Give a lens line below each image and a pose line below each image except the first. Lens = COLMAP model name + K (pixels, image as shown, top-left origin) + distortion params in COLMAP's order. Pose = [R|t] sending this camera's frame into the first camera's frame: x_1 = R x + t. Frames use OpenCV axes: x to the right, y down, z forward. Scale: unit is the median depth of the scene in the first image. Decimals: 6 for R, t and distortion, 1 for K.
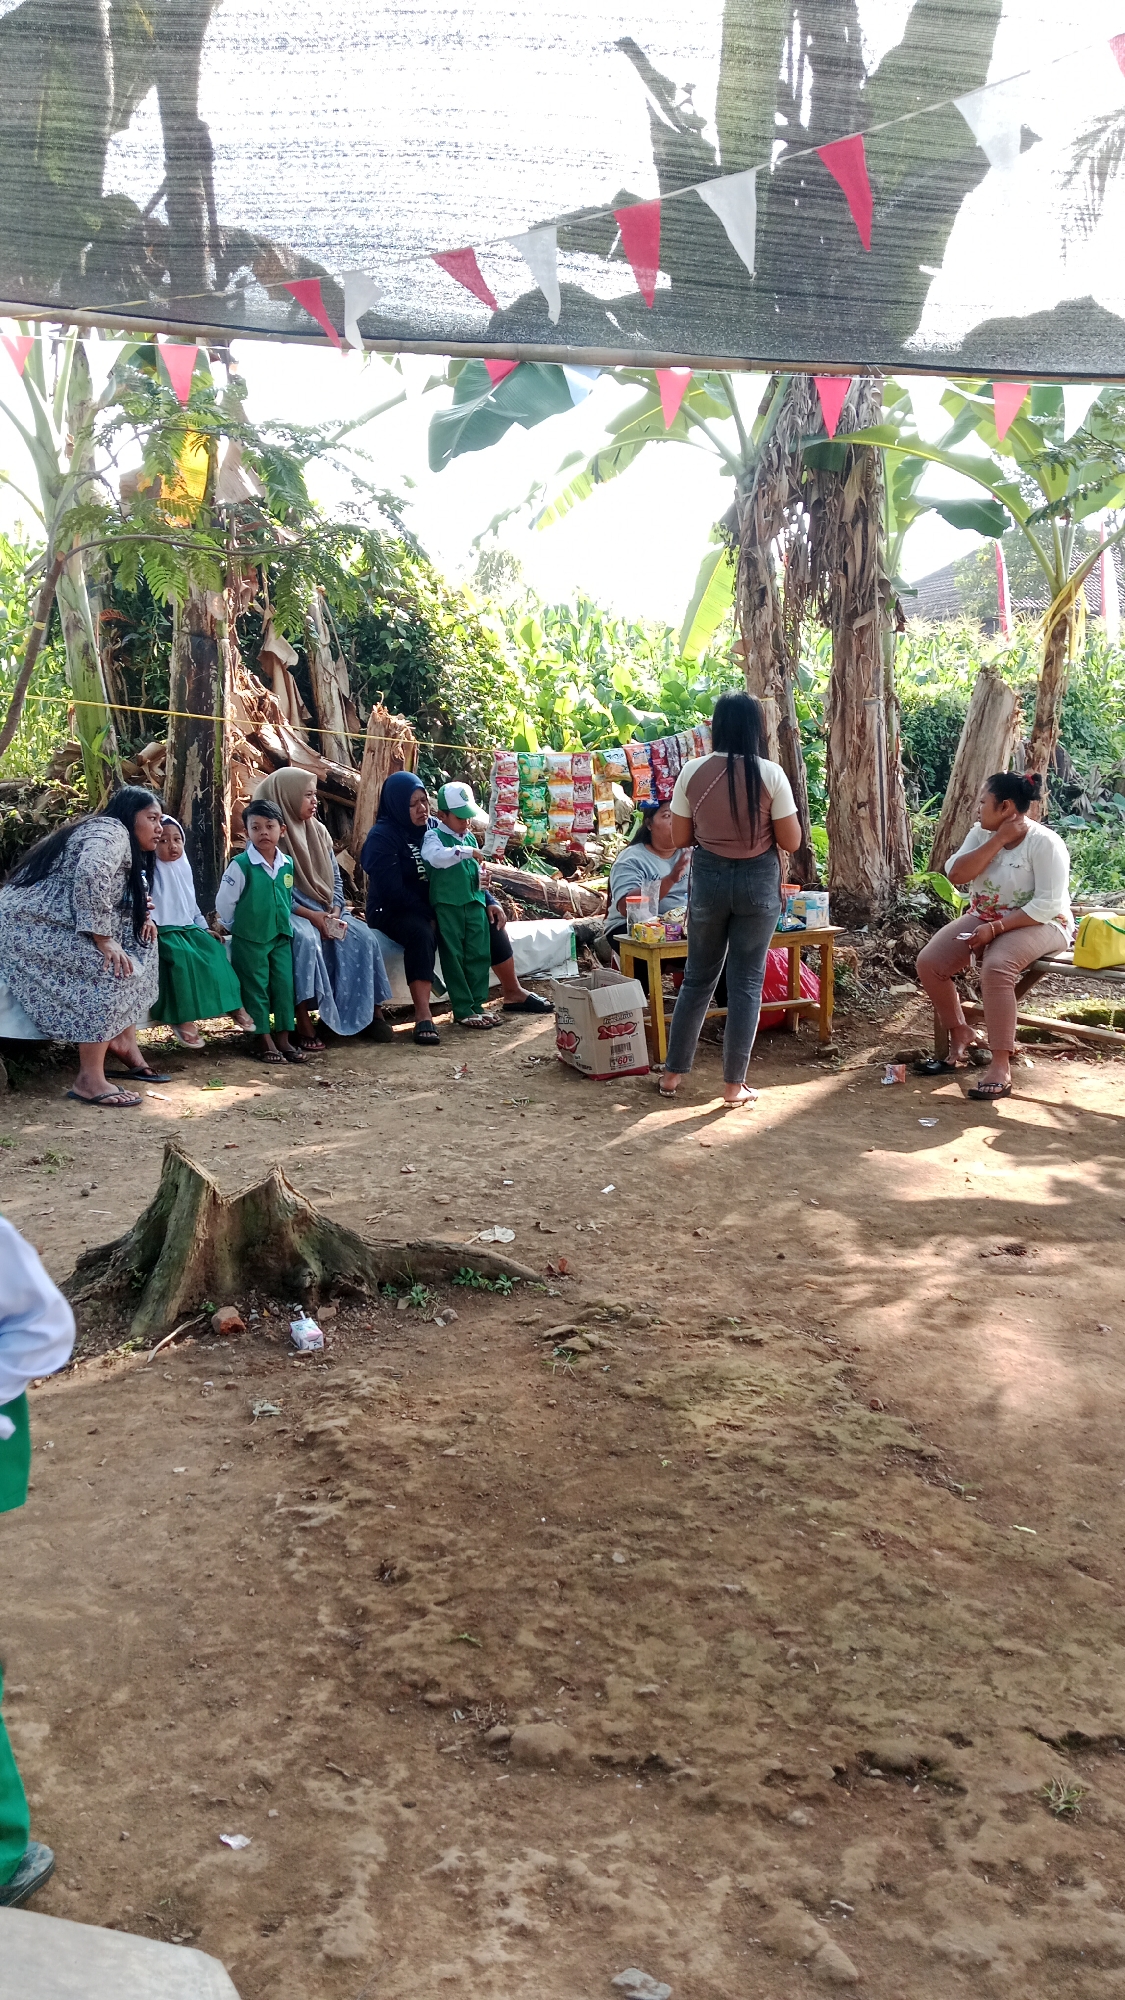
lens RADIAL K [[1572.6, 0, 524.6], [0, 1572.6, 1001.6], [0, 0, 1]] dist [0.094181, -0.193383]
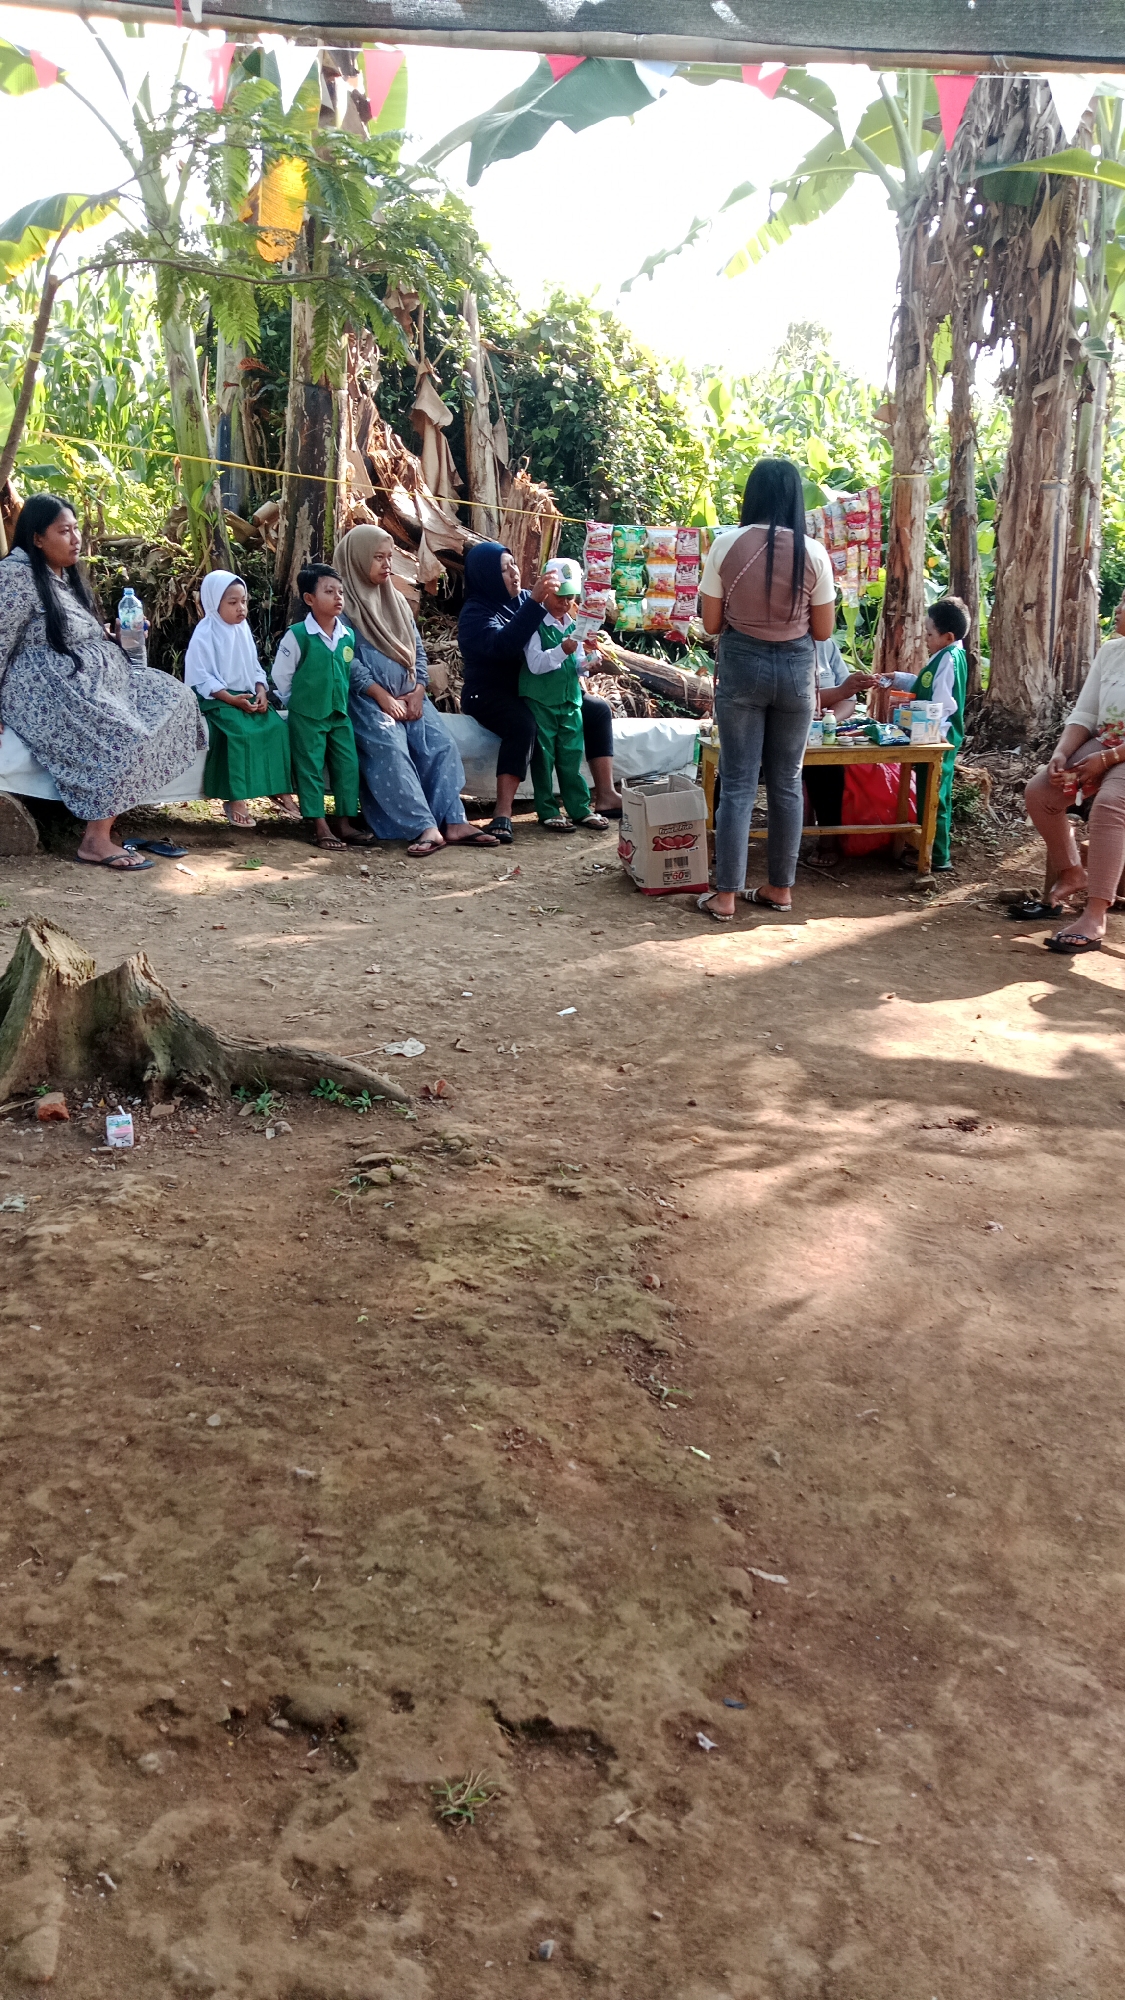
lens RADIAL K [[1572.6, 0, 524.6], [0, 1572.6, 1001.6], [0, 0, 1]] dist [0.094181, -0.193383]
pose [[0.979406, 0.096679, -0.177249, 0.143655], [-0.073929, 0.988655, 0.130750, -0.003140], [0.187878, -0.114954, 0.975442, 0.078472]]
